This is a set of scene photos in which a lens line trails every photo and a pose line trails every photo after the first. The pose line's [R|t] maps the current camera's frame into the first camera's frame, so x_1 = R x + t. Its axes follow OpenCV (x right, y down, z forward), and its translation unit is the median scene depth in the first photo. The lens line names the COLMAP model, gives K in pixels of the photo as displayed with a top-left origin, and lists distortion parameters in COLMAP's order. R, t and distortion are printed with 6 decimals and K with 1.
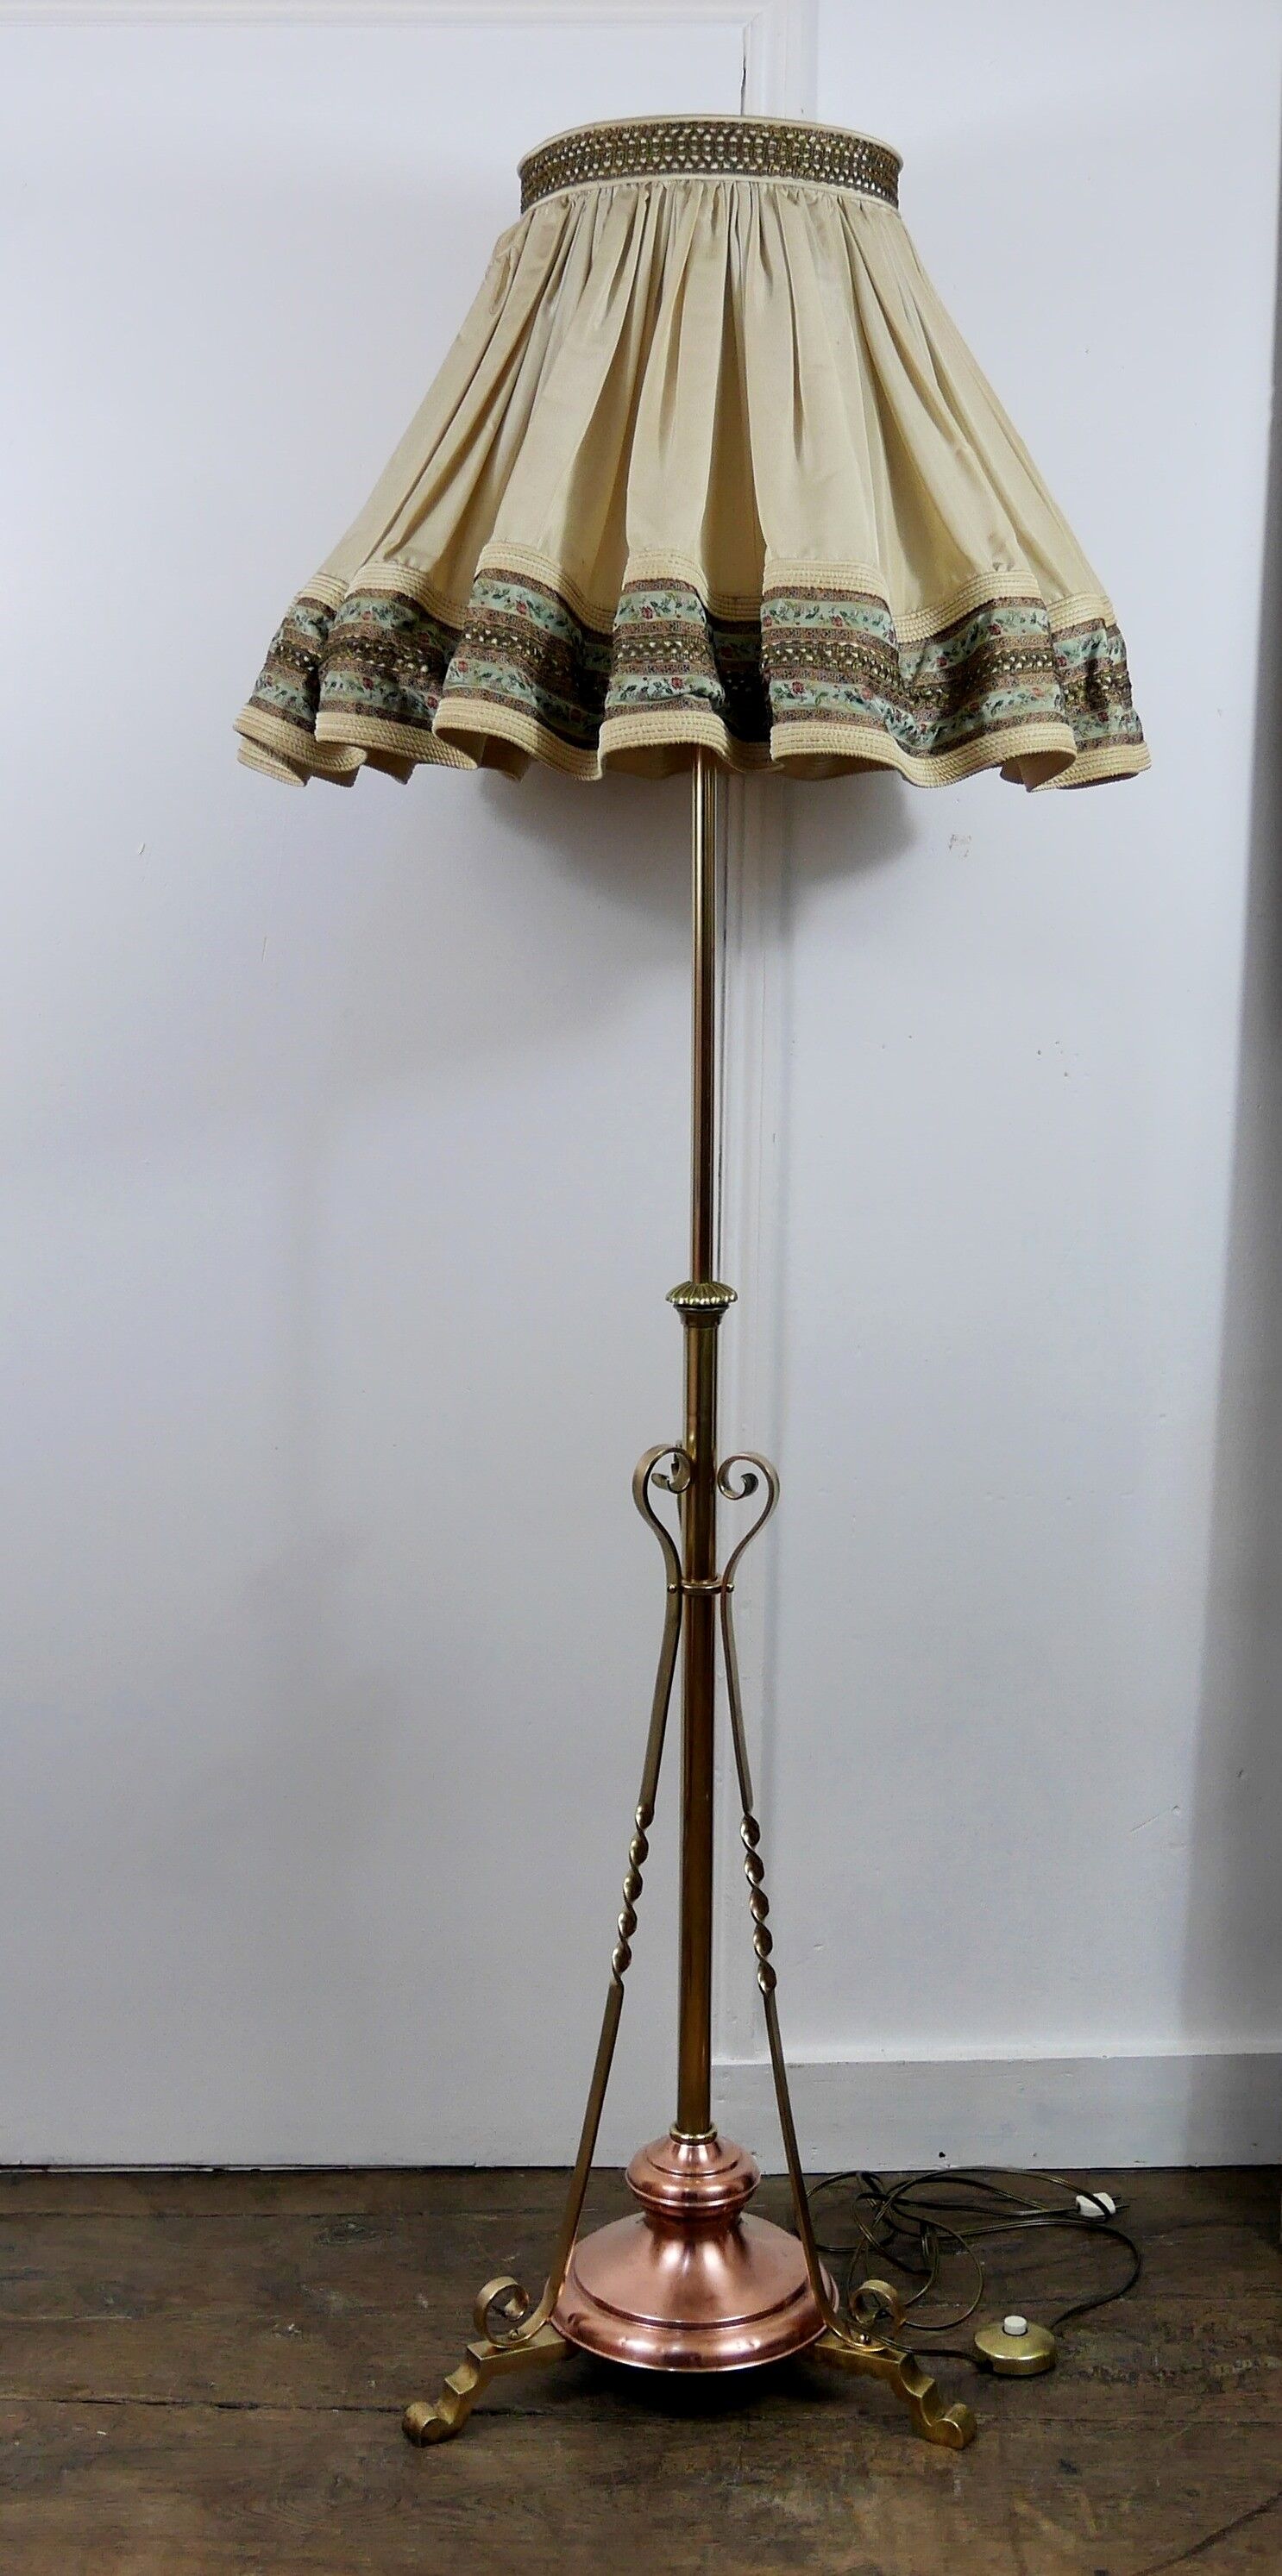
lens RADIAL K [[2269.1, 0, 630.7], [0, 2269.1, 1264.9], [0, 0, 1]] dist [-0.018693, 0.016106]
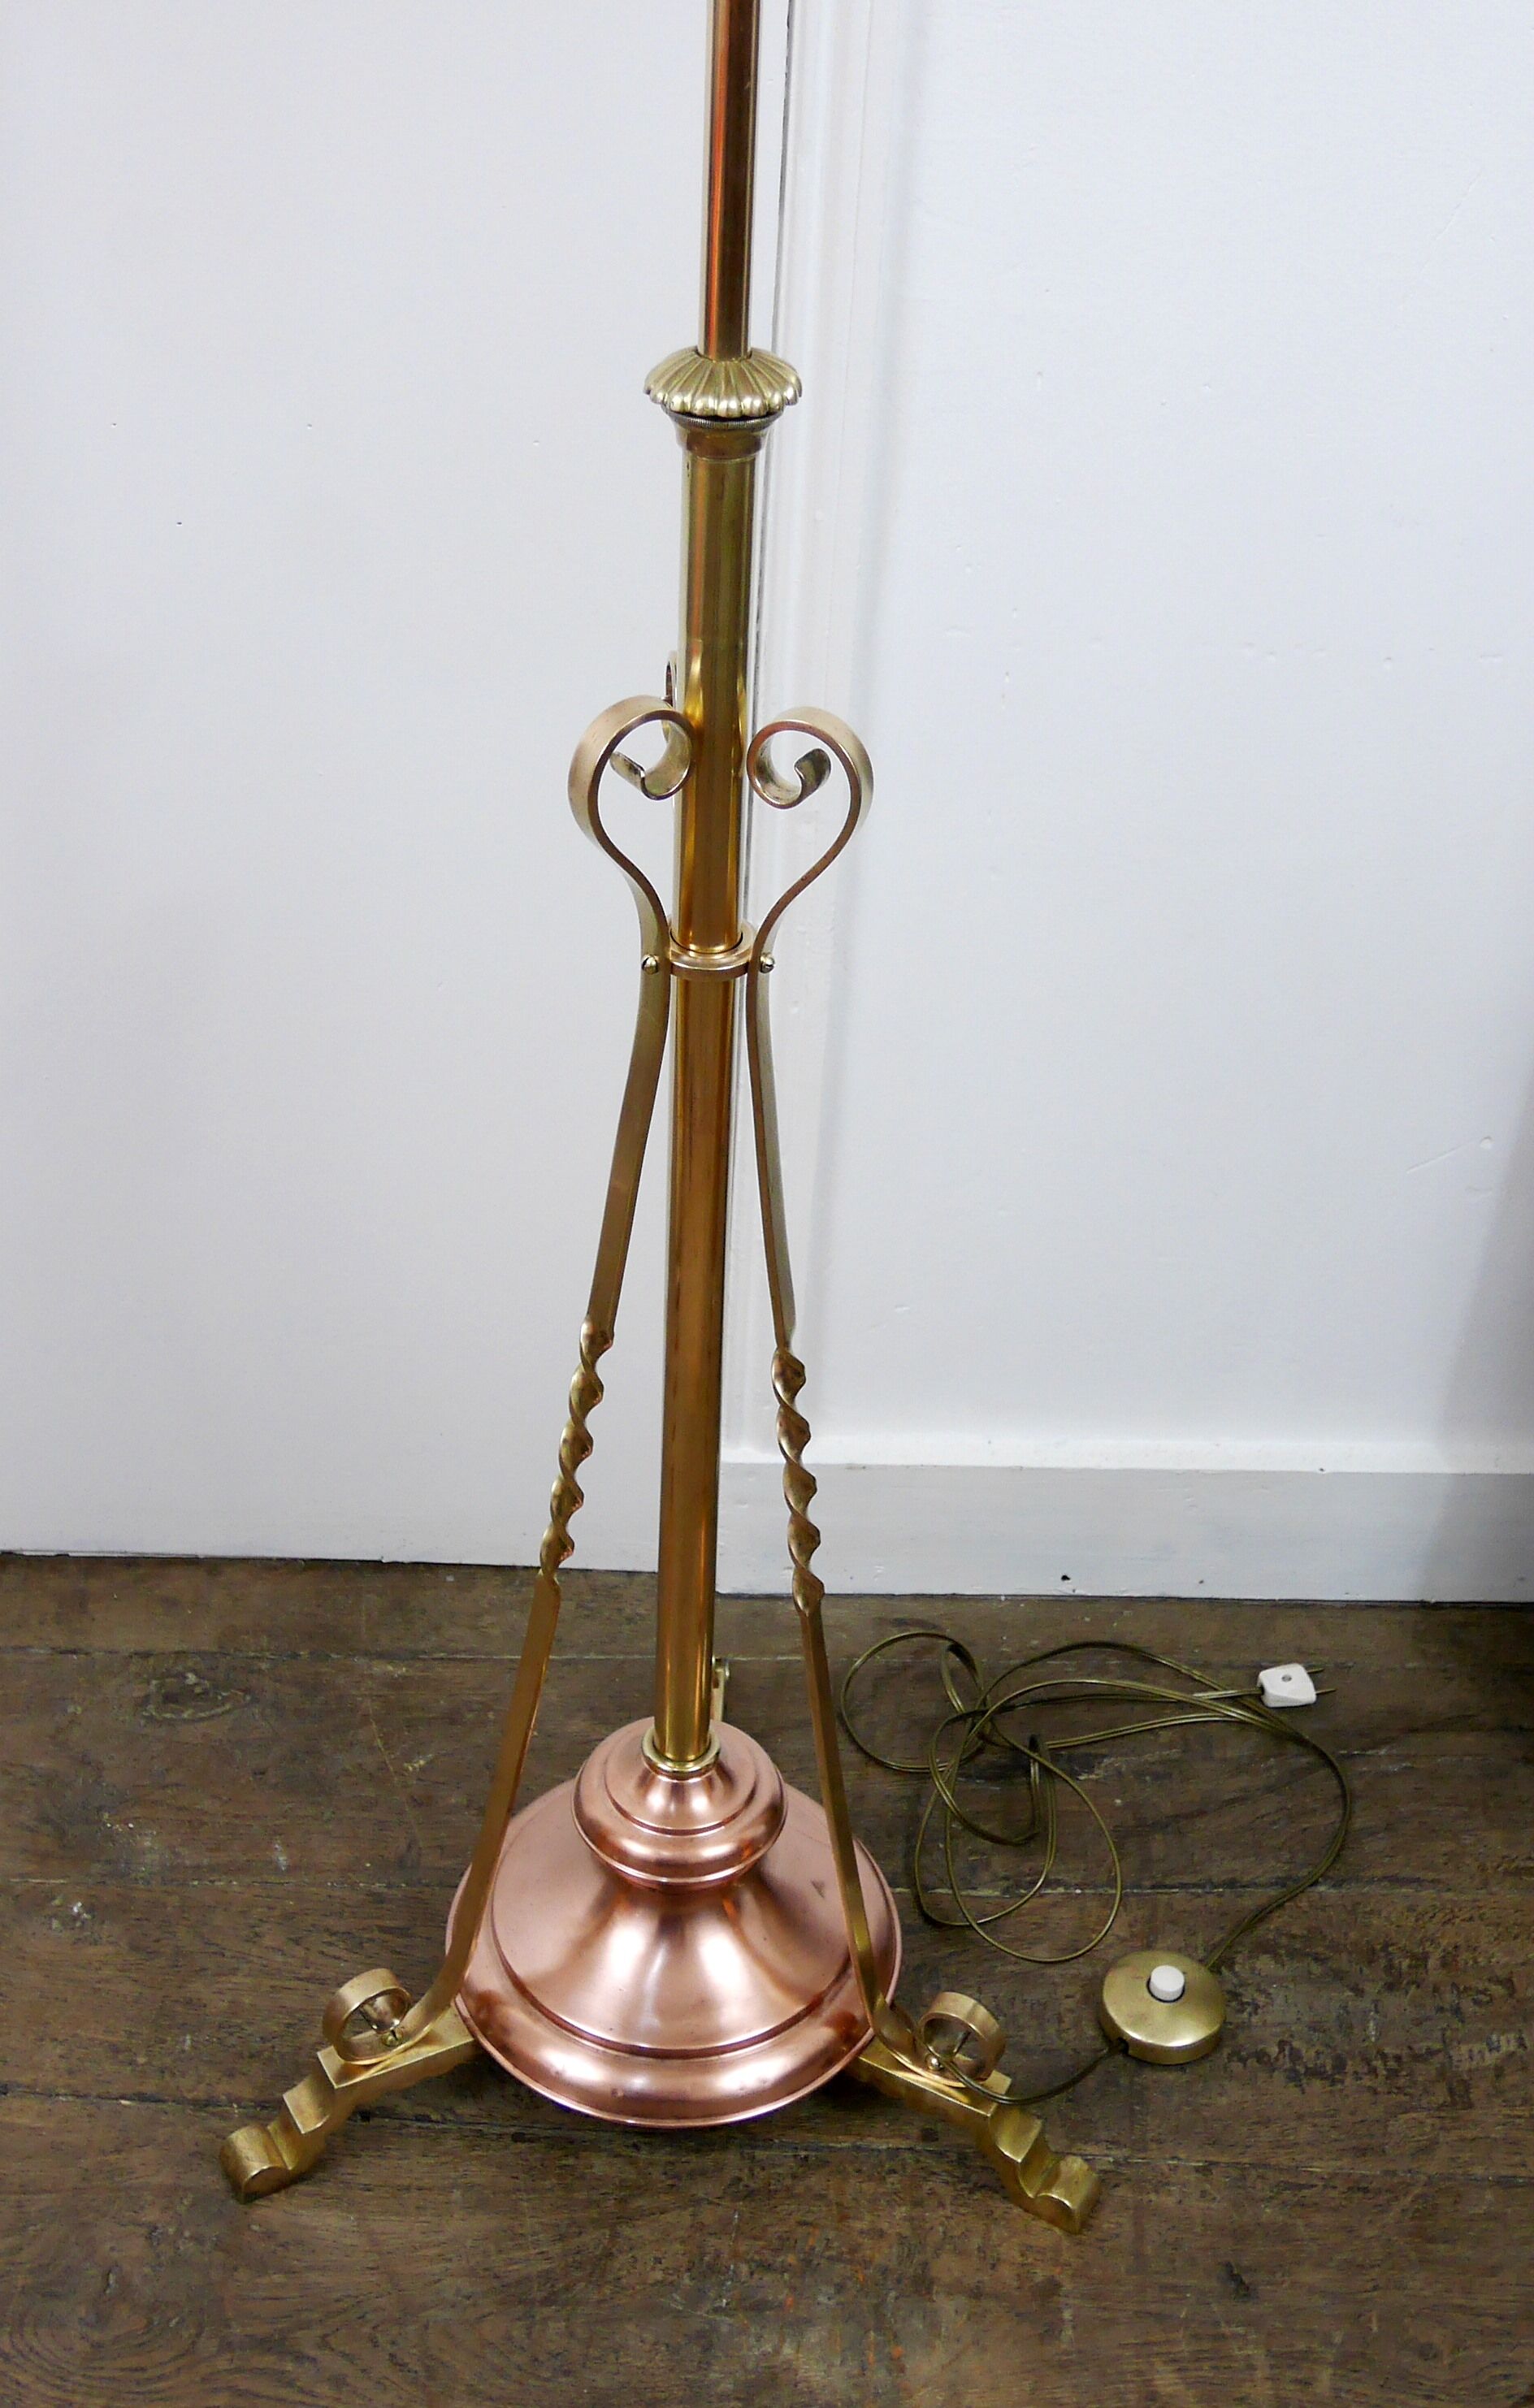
lens RADIAL K [[2742.3, 0, 766.5], [0, 2742.3, 1269.8], [0, 0, 1]] dist [-0.040045, 0.000000]
pose [[0.999187, 0.022048, 0.033746, 0.032897], [-0.034605, 0.898519, 0.437569, -0.088285], [-0.020674, -0.438381, 0.898551, 0.554781]]
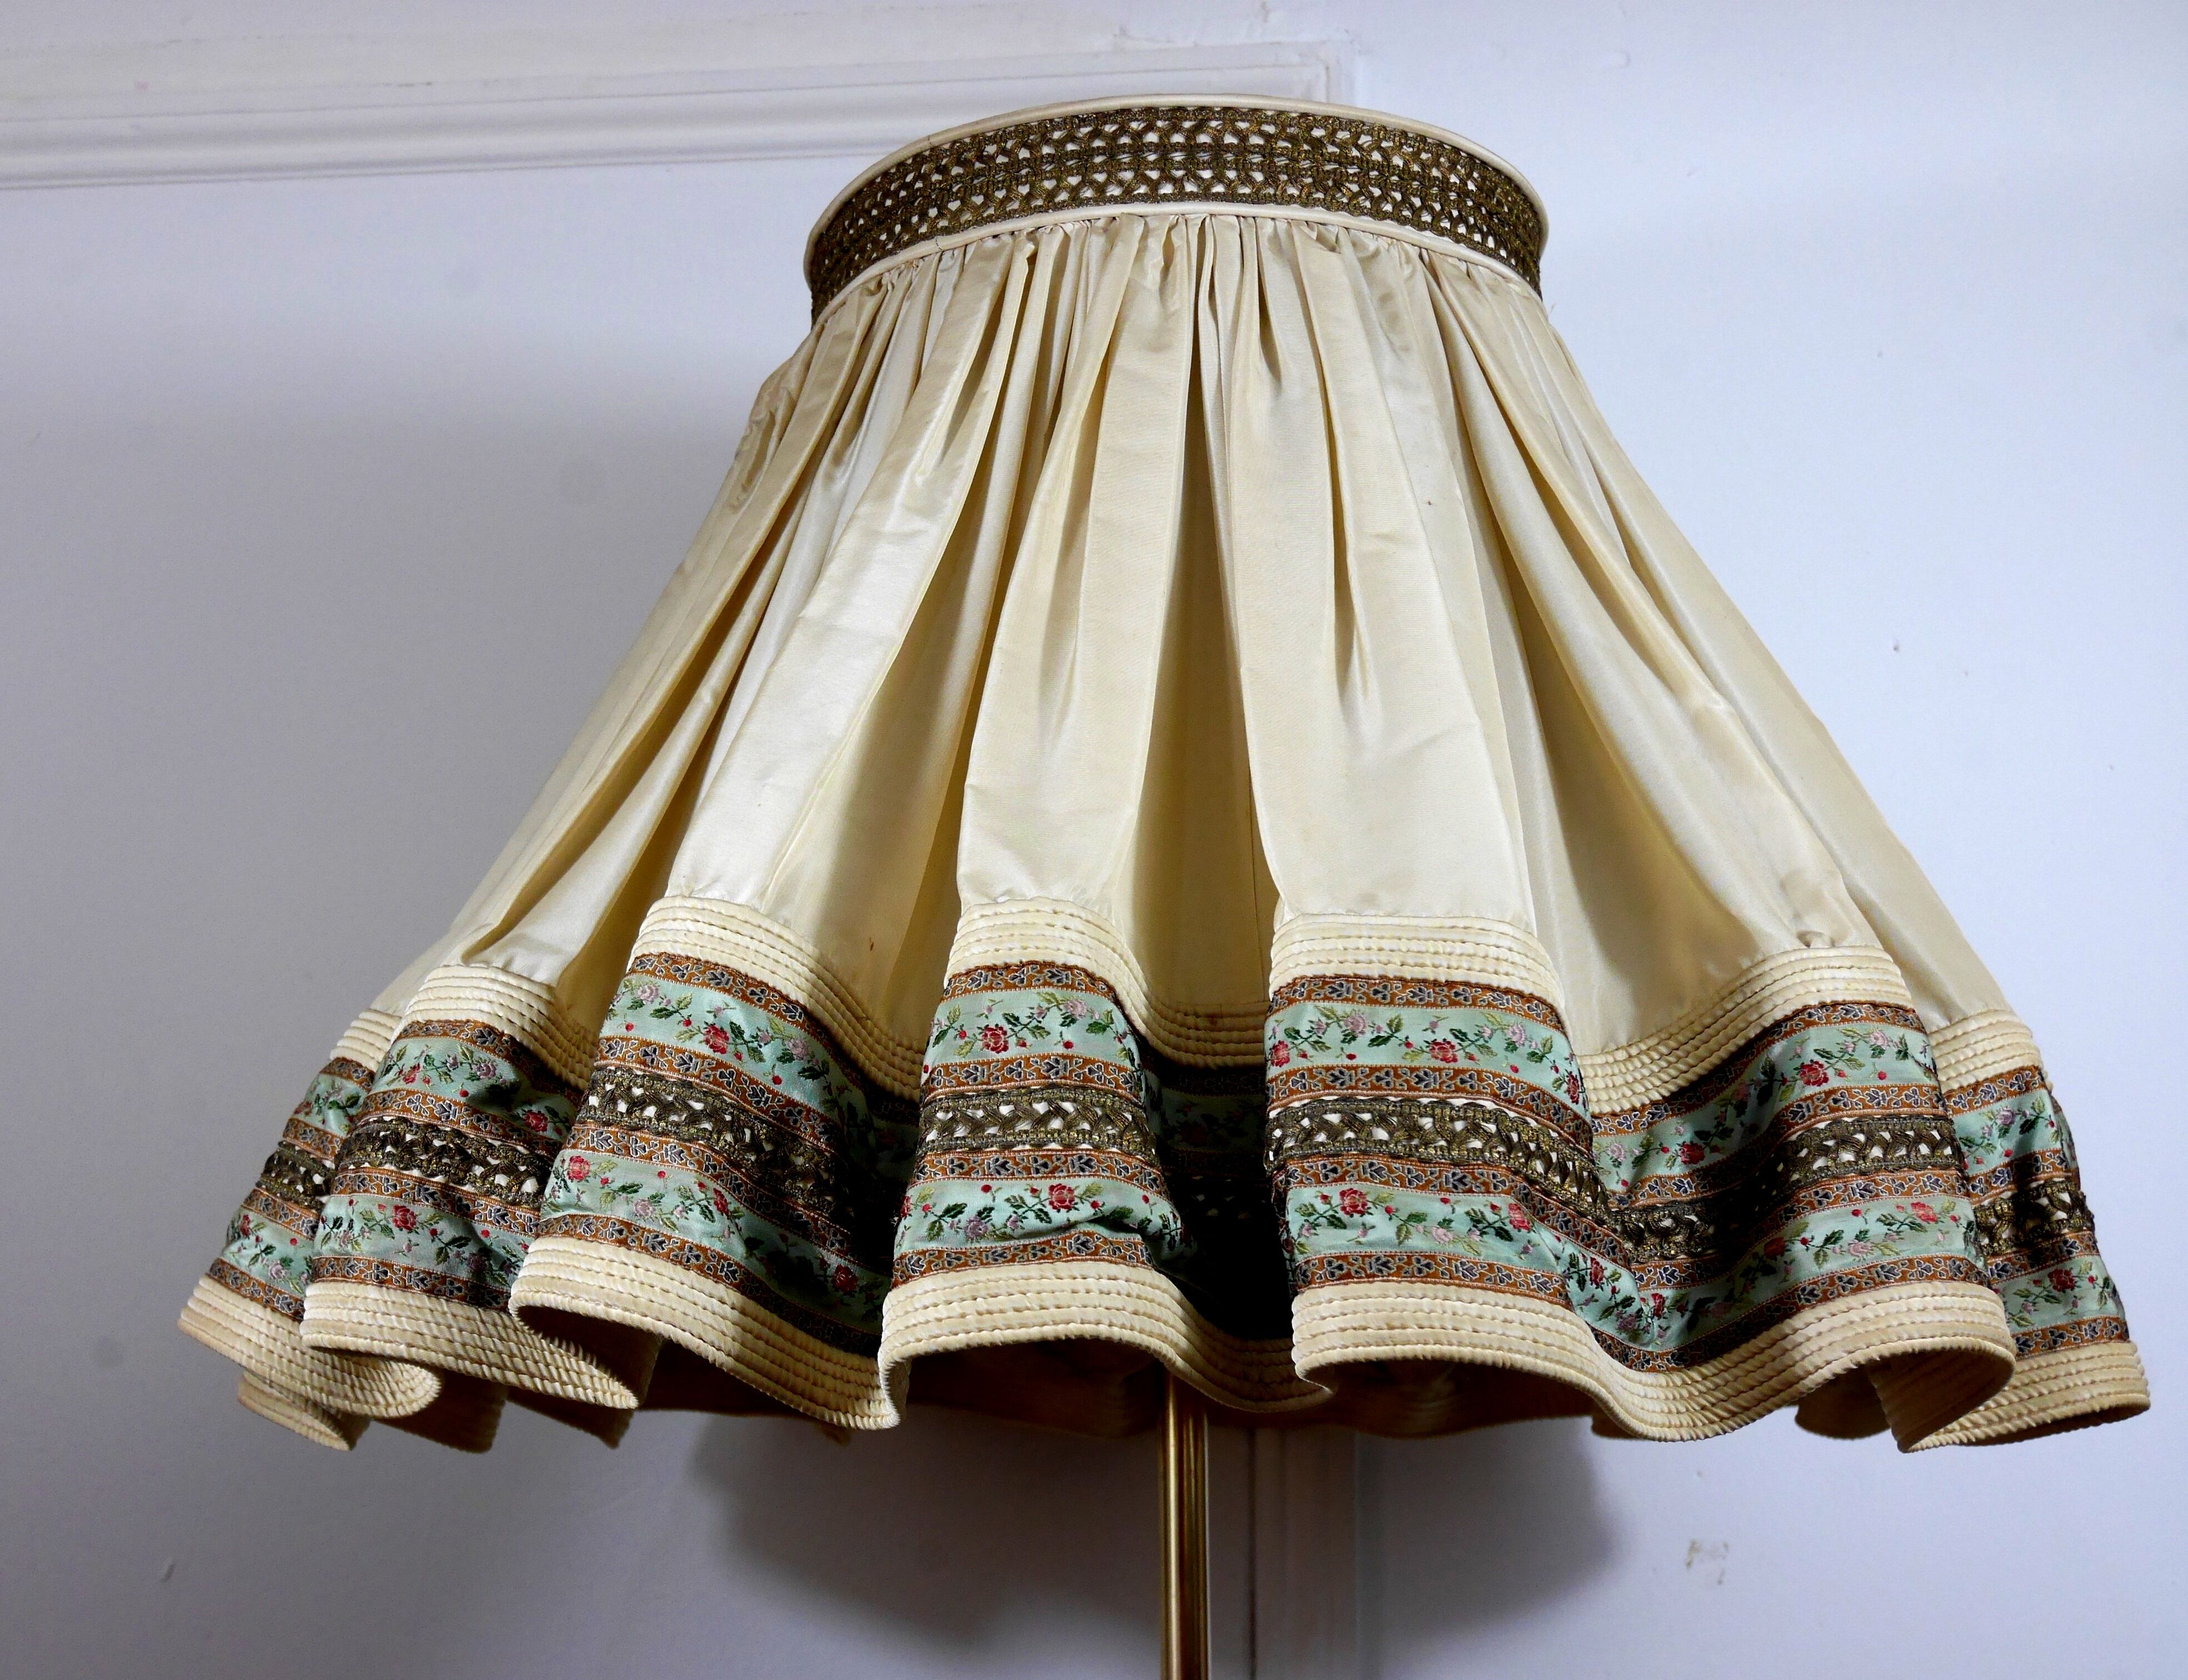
lens RADIAL K [[4035.6, 0, 1094.4], [0, 4035.6, 837.0], [0, 0, 1]] dist [-0.085994, 0.000000]
pose [[0.999988, -0.004142, -0.002493, 0.021225], [0.002997, 0.935806, -0.352504, -0.043347], [0.003793, 0.352492, 0.935807, 0.213849]]
